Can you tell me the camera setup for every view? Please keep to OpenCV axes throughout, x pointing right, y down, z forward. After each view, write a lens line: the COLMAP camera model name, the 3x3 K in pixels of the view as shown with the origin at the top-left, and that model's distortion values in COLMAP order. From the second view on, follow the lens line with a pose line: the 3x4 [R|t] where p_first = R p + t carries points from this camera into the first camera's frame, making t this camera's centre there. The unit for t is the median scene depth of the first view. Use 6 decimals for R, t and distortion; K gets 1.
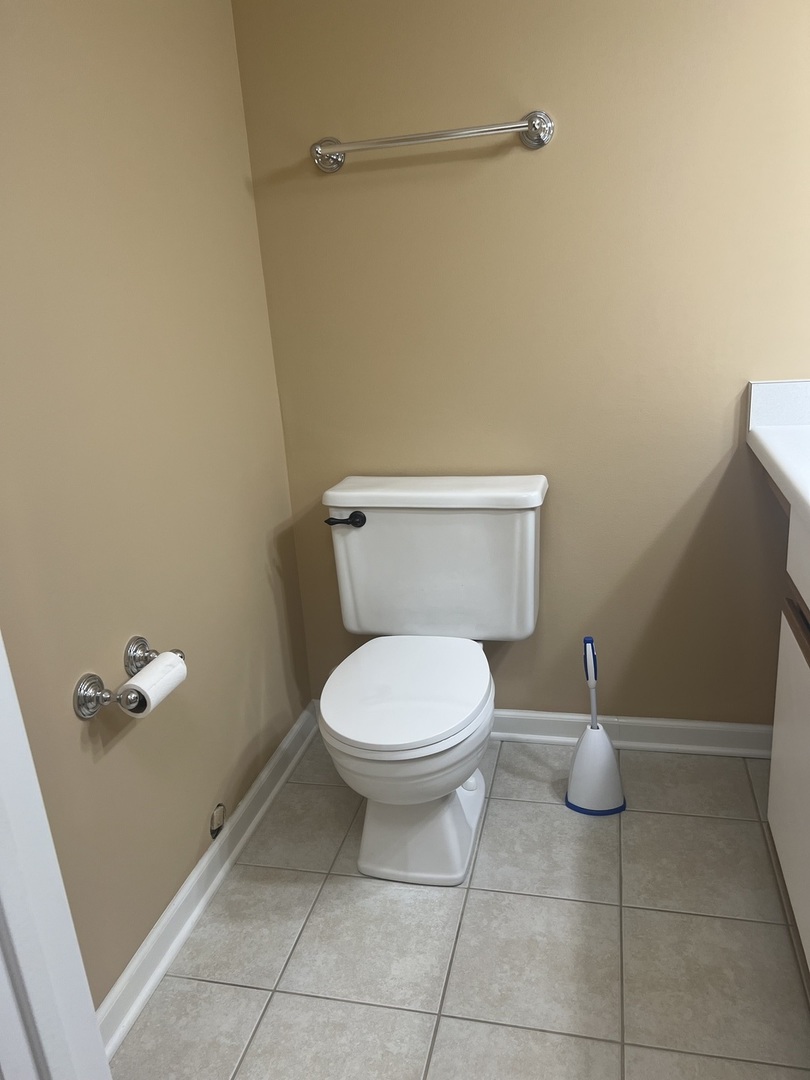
lens RADIAL K [[810.1, 0, 411.3], [0, 810.1, 535.8], [0, 0, 1]] dist [0.023289, -0.016605]
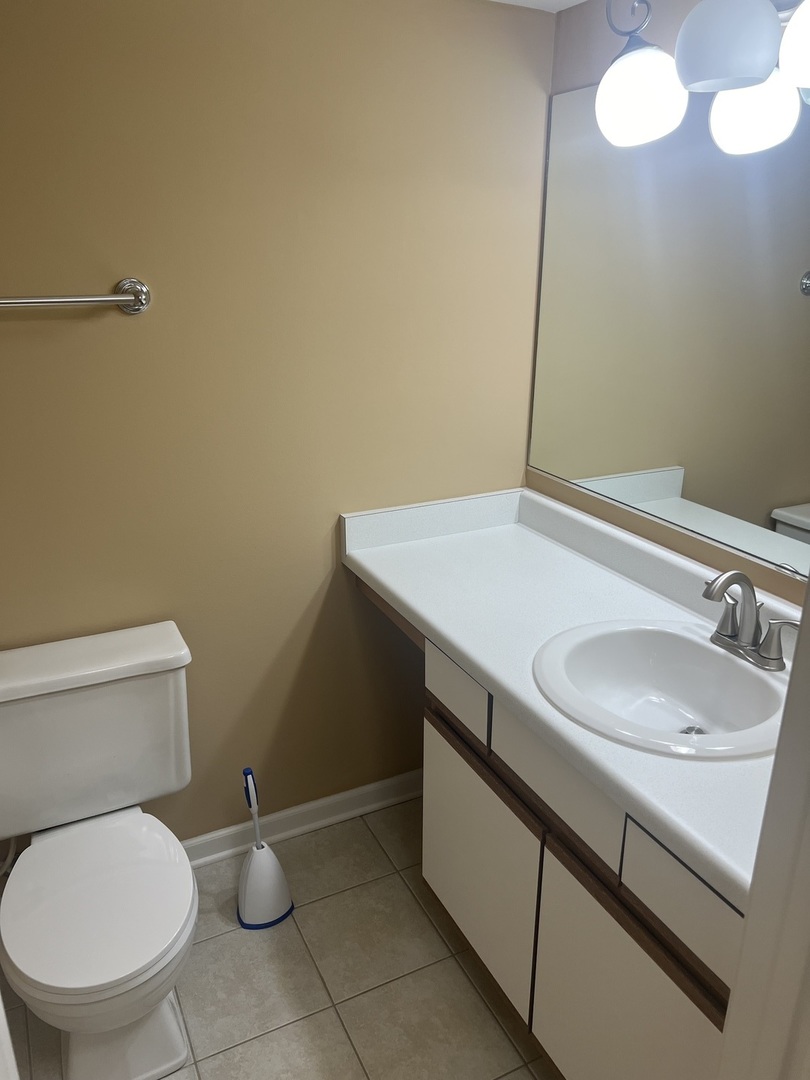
lens RADIAL K [[810.1, 0, 405.4], [0, 810.1, 542.3], [0, 0, 1]] dist [0.023289, -0.016605]
pose [[0.772801, -0.151336, 0.616341, -0.245194], [0.147751, 0.987370, 0.057180, -0.209739], [-0.617210, 0.046877, 0.785401, 0.028470]]
